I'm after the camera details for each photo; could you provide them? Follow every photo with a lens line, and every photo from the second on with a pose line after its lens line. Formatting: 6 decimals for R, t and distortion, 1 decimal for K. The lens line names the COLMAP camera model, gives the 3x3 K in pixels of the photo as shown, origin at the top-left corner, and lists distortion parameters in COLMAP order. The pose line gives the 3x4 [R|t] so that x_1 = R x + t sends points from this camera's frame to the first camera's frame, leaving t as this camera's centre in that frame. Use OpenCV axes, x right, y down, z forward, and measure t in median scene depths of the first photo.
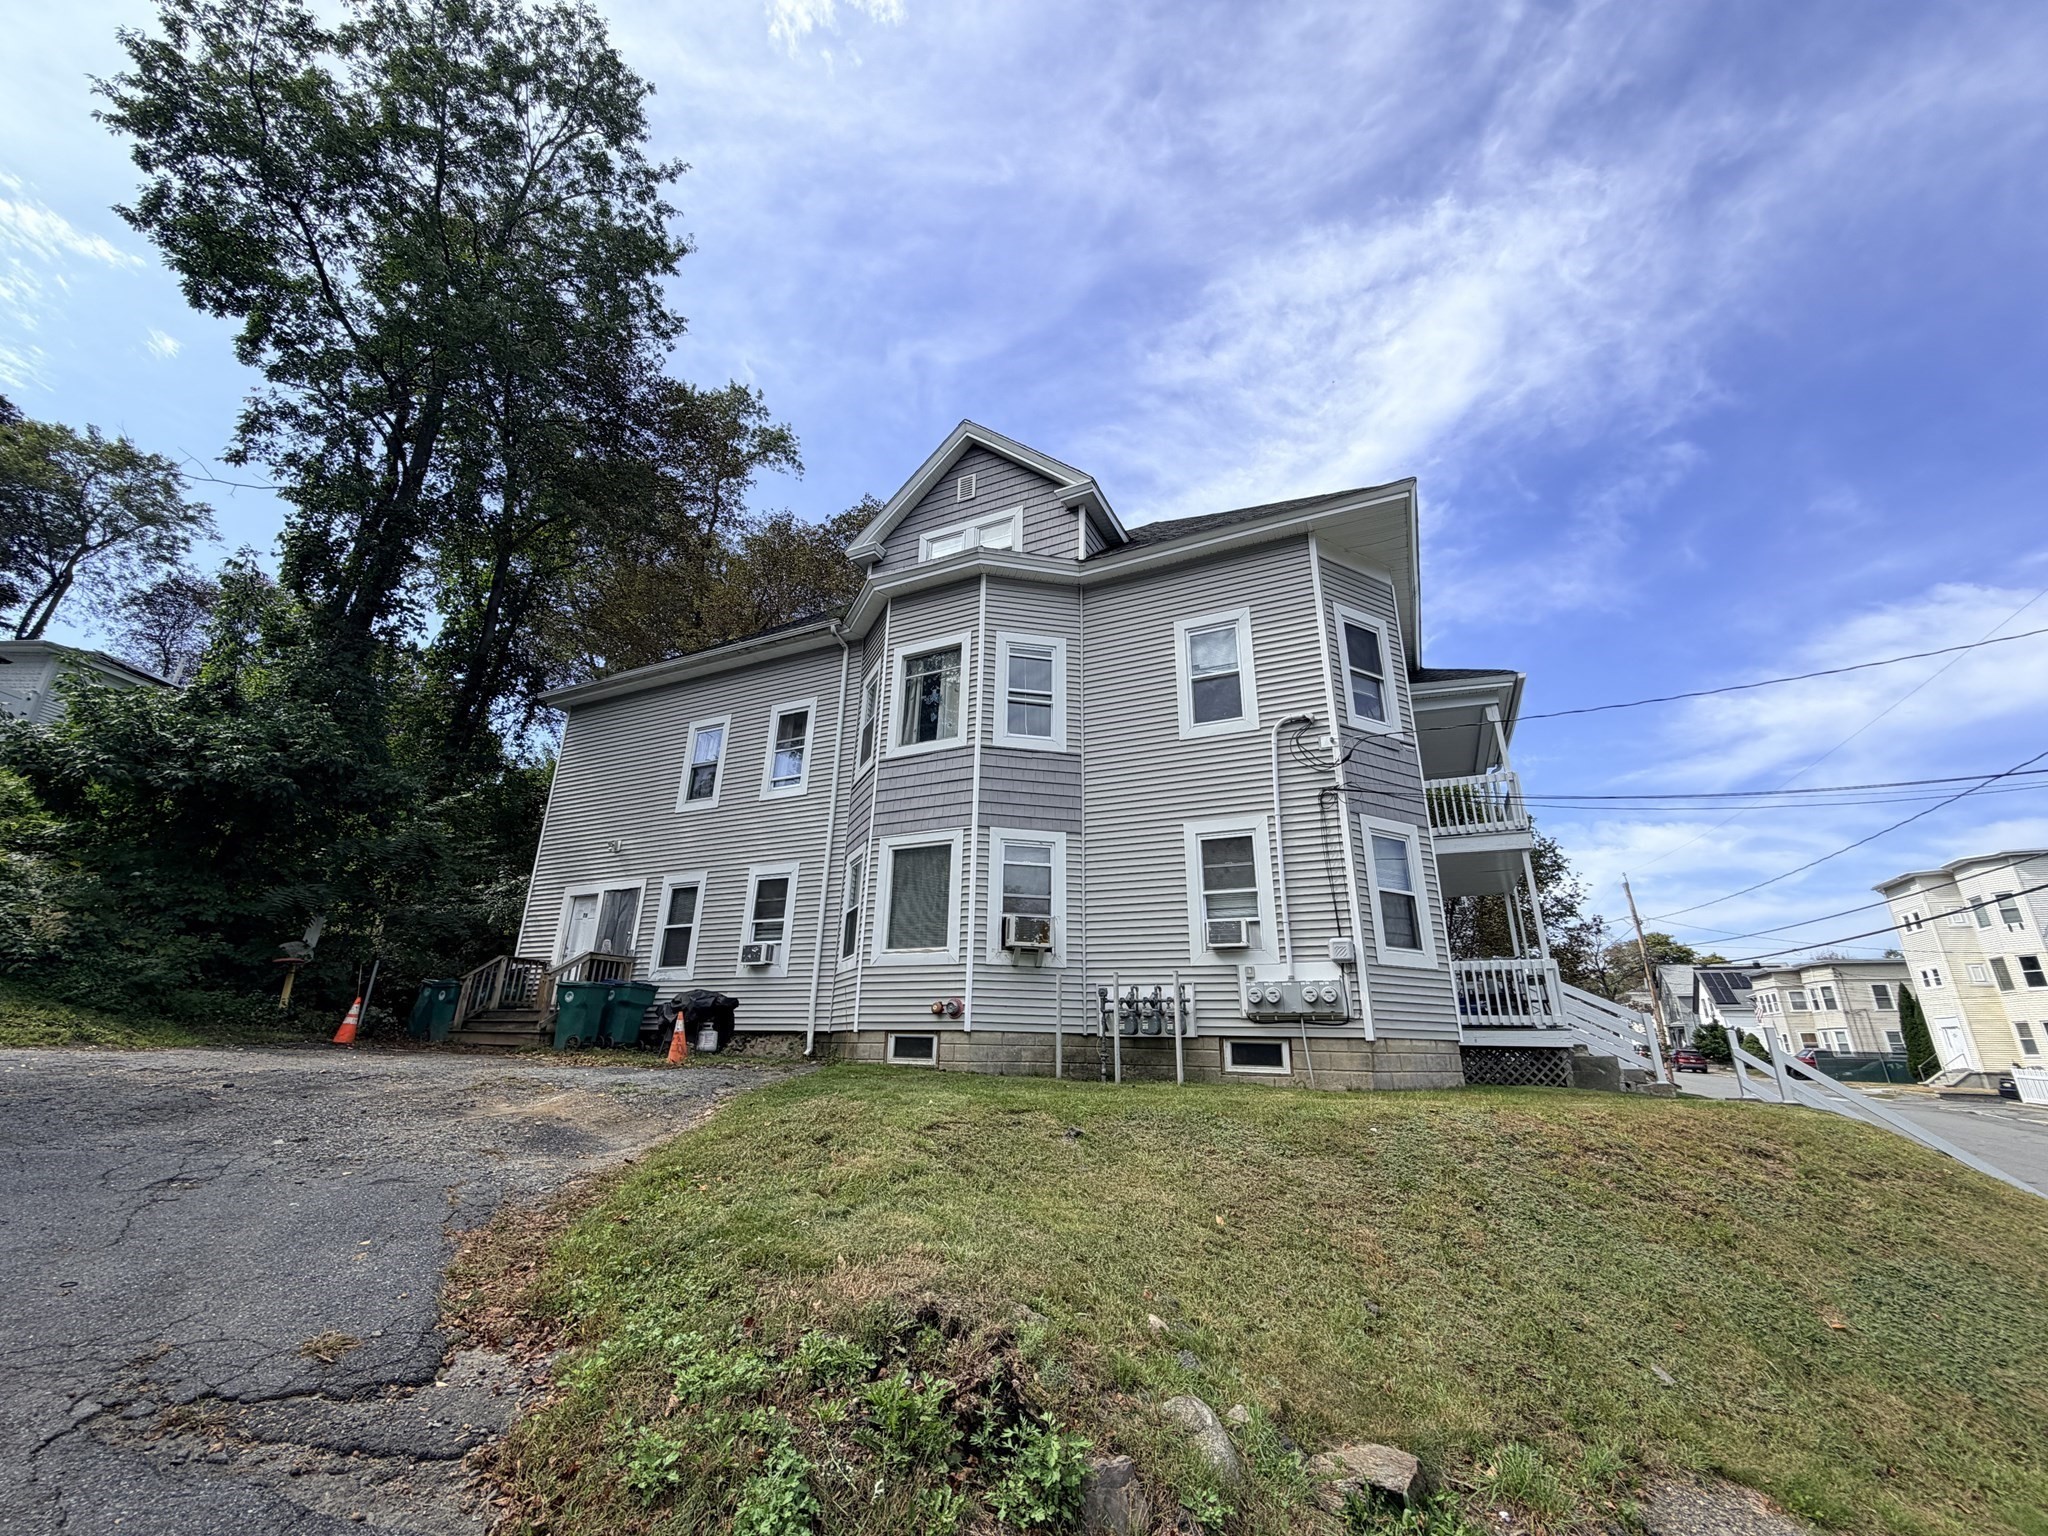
lens RADIAL K [[812.6, 0, 1028.2], [0, 812.6, 773.6], [0, 0, 1]] dist [-0.007235, 0.002575]
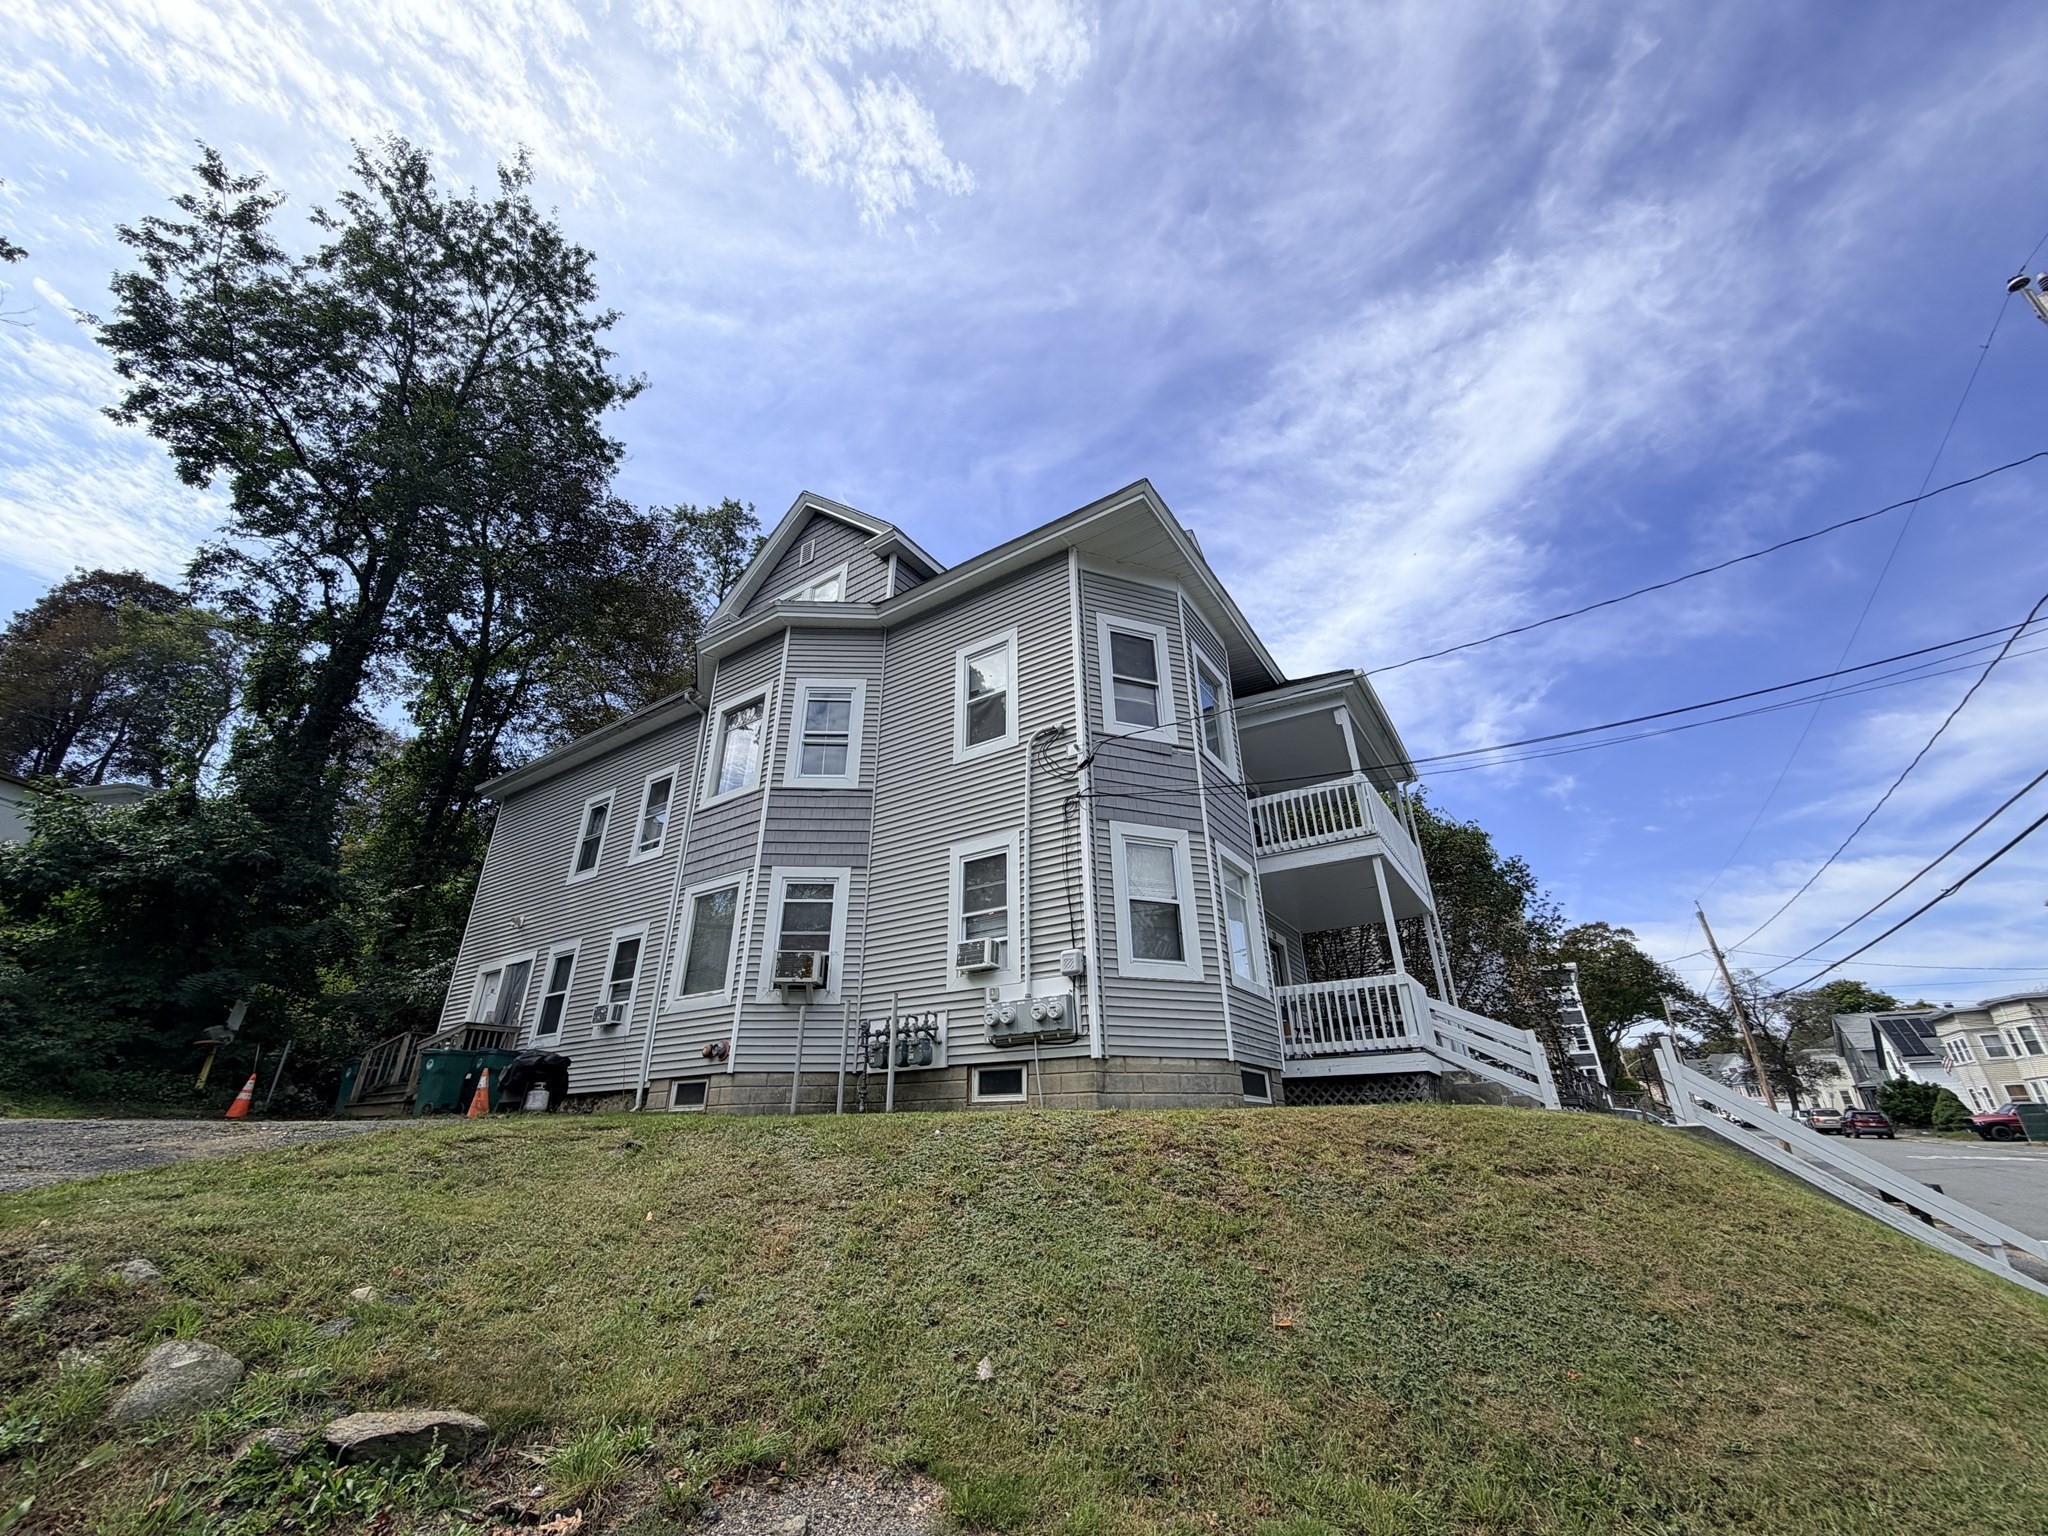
lens RADIAL K [[812.6, 0, 1028.2], [0, 812.6, 773.6], [0, 0, 1]] dist [-0.007235, 0.002575]
pose [[0.989703, -0.085035, -0.115136, 0.368042], [0.072666, 0.991527, -0.107674, 0.077897], [0.123316, 0.098199, 0.987497, 0.033950]]
